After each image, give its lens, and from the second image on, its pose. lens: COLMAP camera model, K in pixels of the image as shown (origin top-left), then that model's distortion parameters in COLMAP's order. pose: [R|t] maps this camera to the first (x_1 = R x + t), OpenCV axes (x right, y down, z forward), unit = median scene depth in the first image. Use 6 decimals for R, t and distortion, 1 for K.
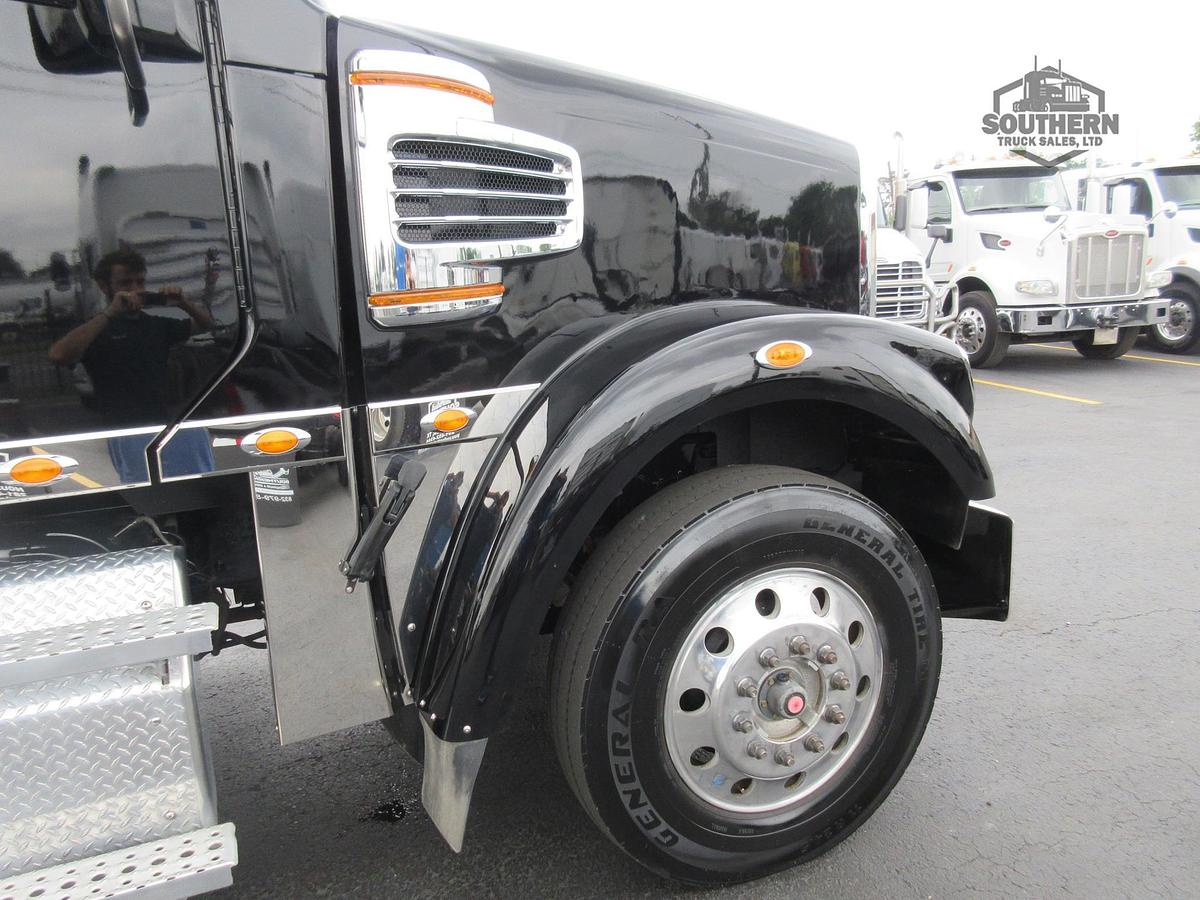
lens RADIAL K [[929.0, 0, 603.9], [0, 929.0, 452.7], [0, 0, 1]] dist [0.029509, -0.008403]
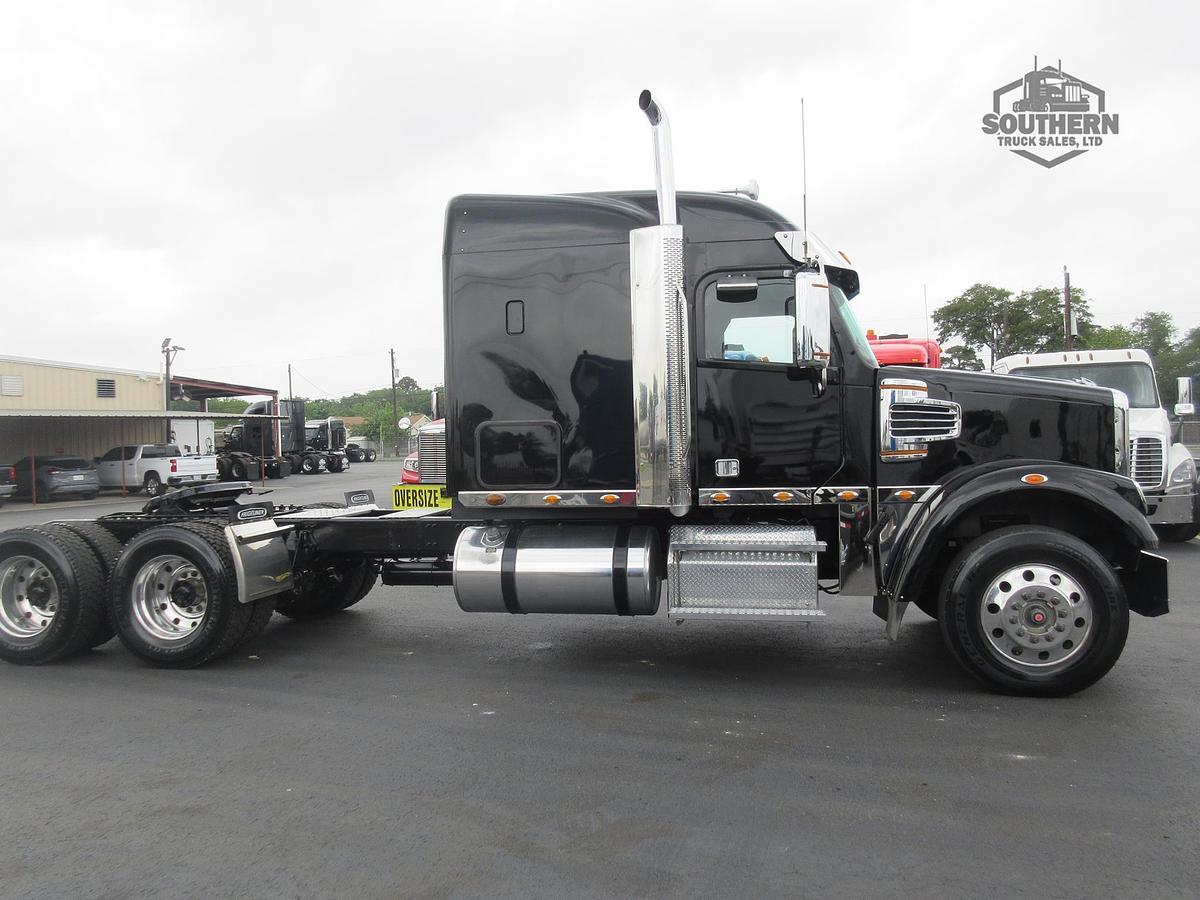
lens RADIAL K [[929.0, 0, 603.9], [0, 929.0, 452.7], [0, 0, 1]] dist [0.029509, -0.008403]
pose [[0.844457, 0.037300, -0.534324, 0.563447], [-0.123641, 0.984205, -0.126699, 0.305815], [0.521158, 0.173057, 0.835731, -1.865347]]
